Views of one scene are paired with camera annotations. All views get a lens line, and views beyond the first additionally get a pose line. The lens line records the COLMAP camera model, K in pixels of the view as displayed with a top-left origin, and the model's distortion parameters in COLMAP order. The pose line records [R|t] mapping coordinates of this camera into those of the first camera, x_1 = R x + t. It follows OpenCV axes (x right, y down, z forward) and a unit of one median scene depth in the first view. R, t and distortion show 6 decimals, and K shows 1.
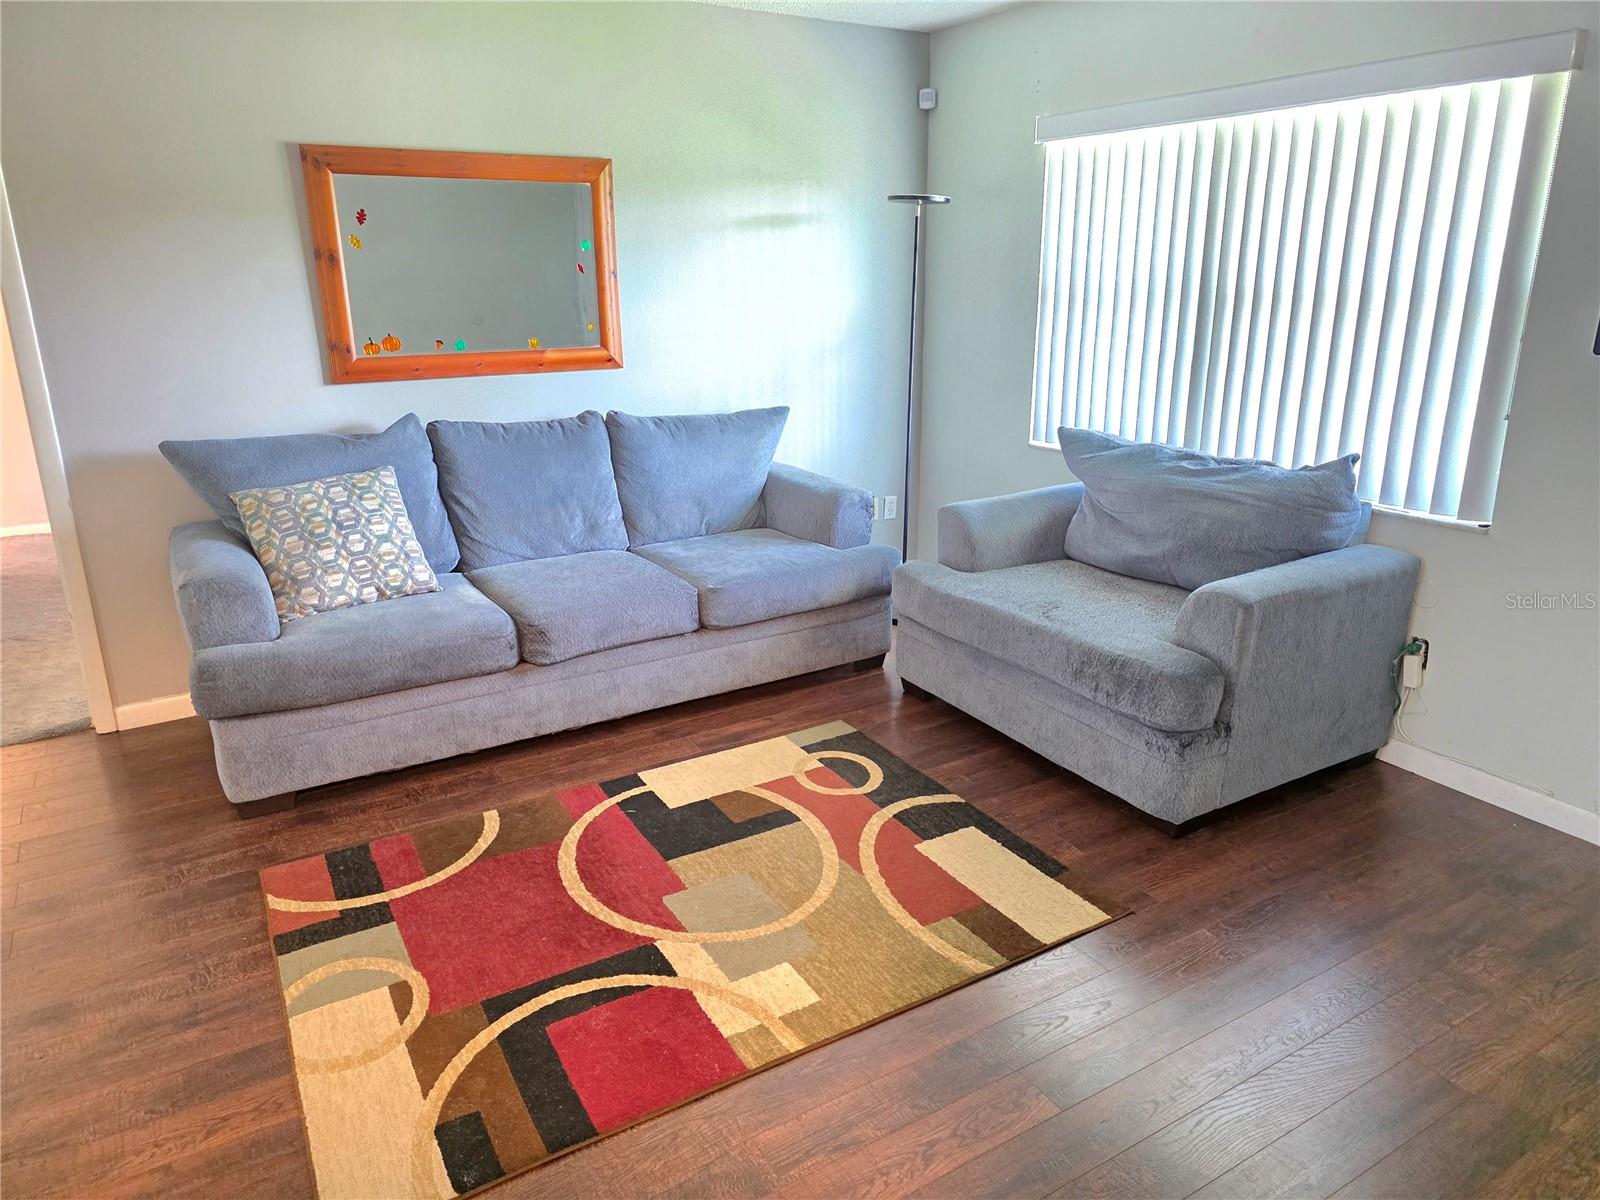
lens RADIAL K [[1061.5, 0, 805.9], [0, 1061.5, 551.1], [0, 0, 1]] dist [0.053217, -0.051120]
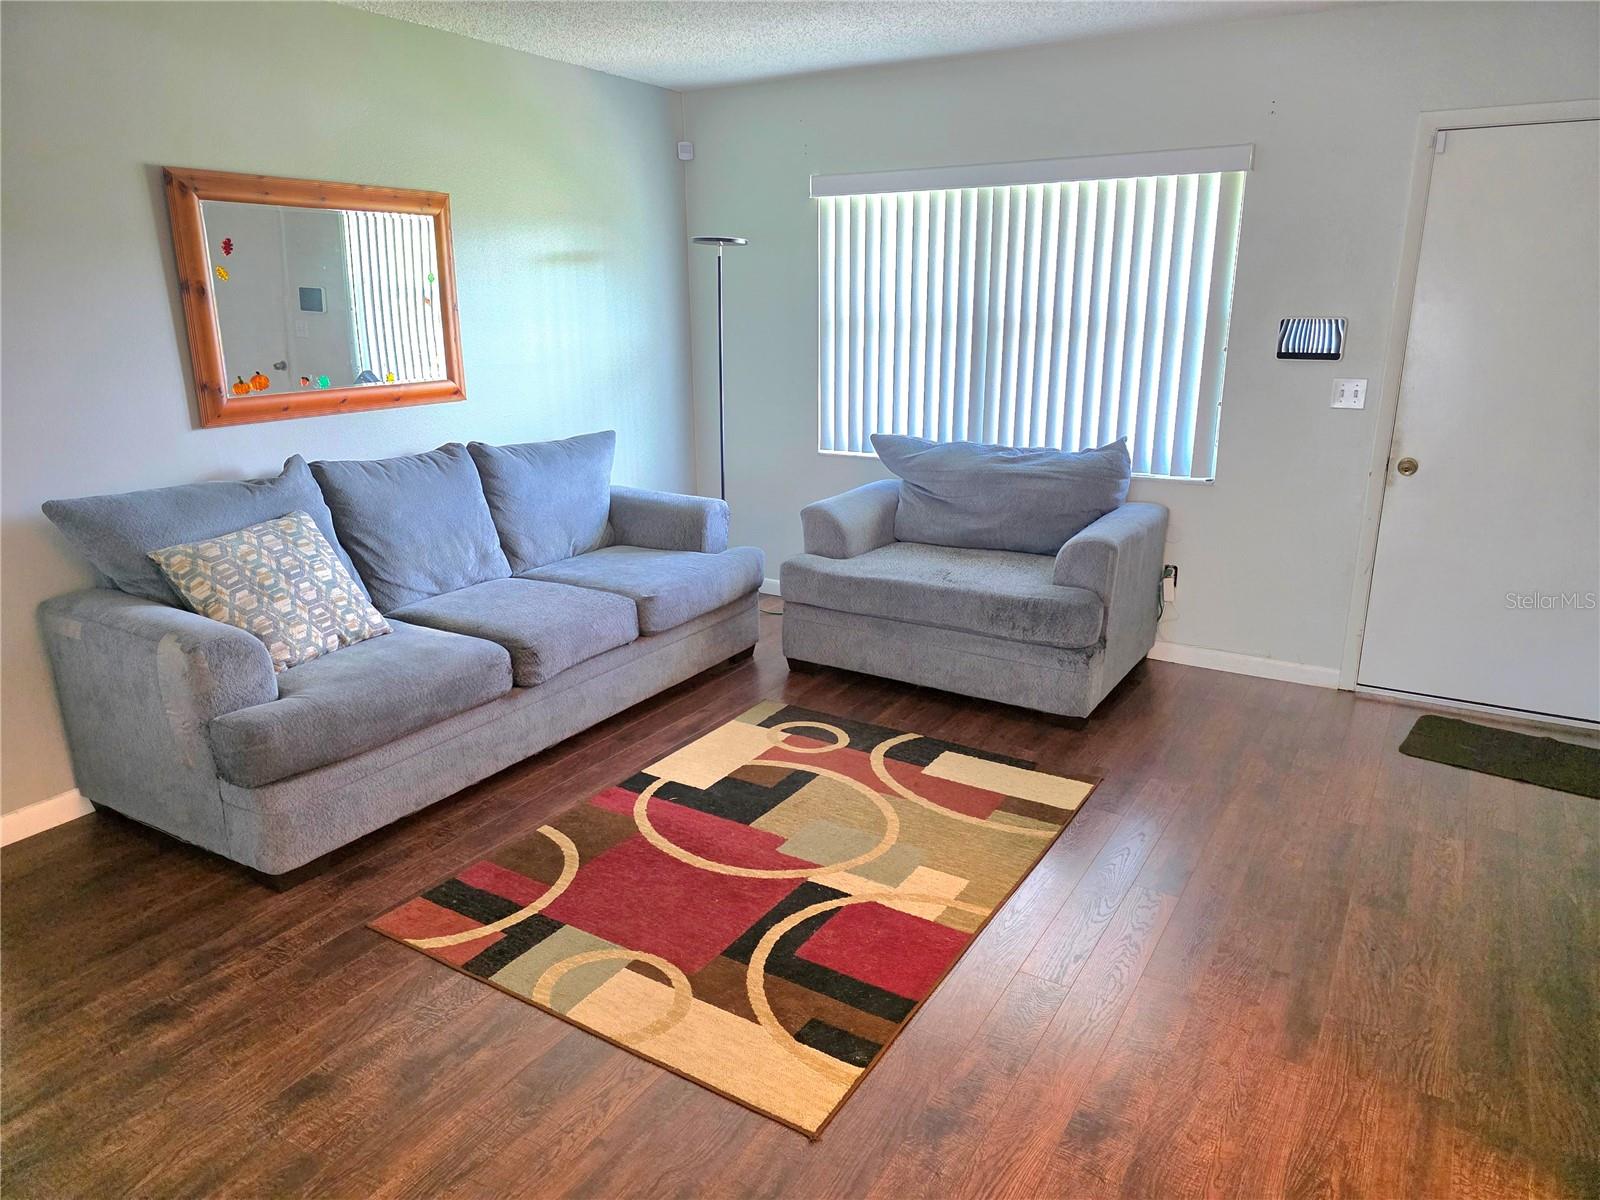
lens RADIAL K [[1061.5, 0, 805.9], [0, 1061.5, 551.1], [0, 0, 1]] dist [0.053217, -0.051120]
pose [[0.891847, -0.103073, 0.440436, -0.445255], [0.115294, 0.993331, -0.000997, 0.008889], [-0.437396, 0.051669, 0.897783, -0.042017]]
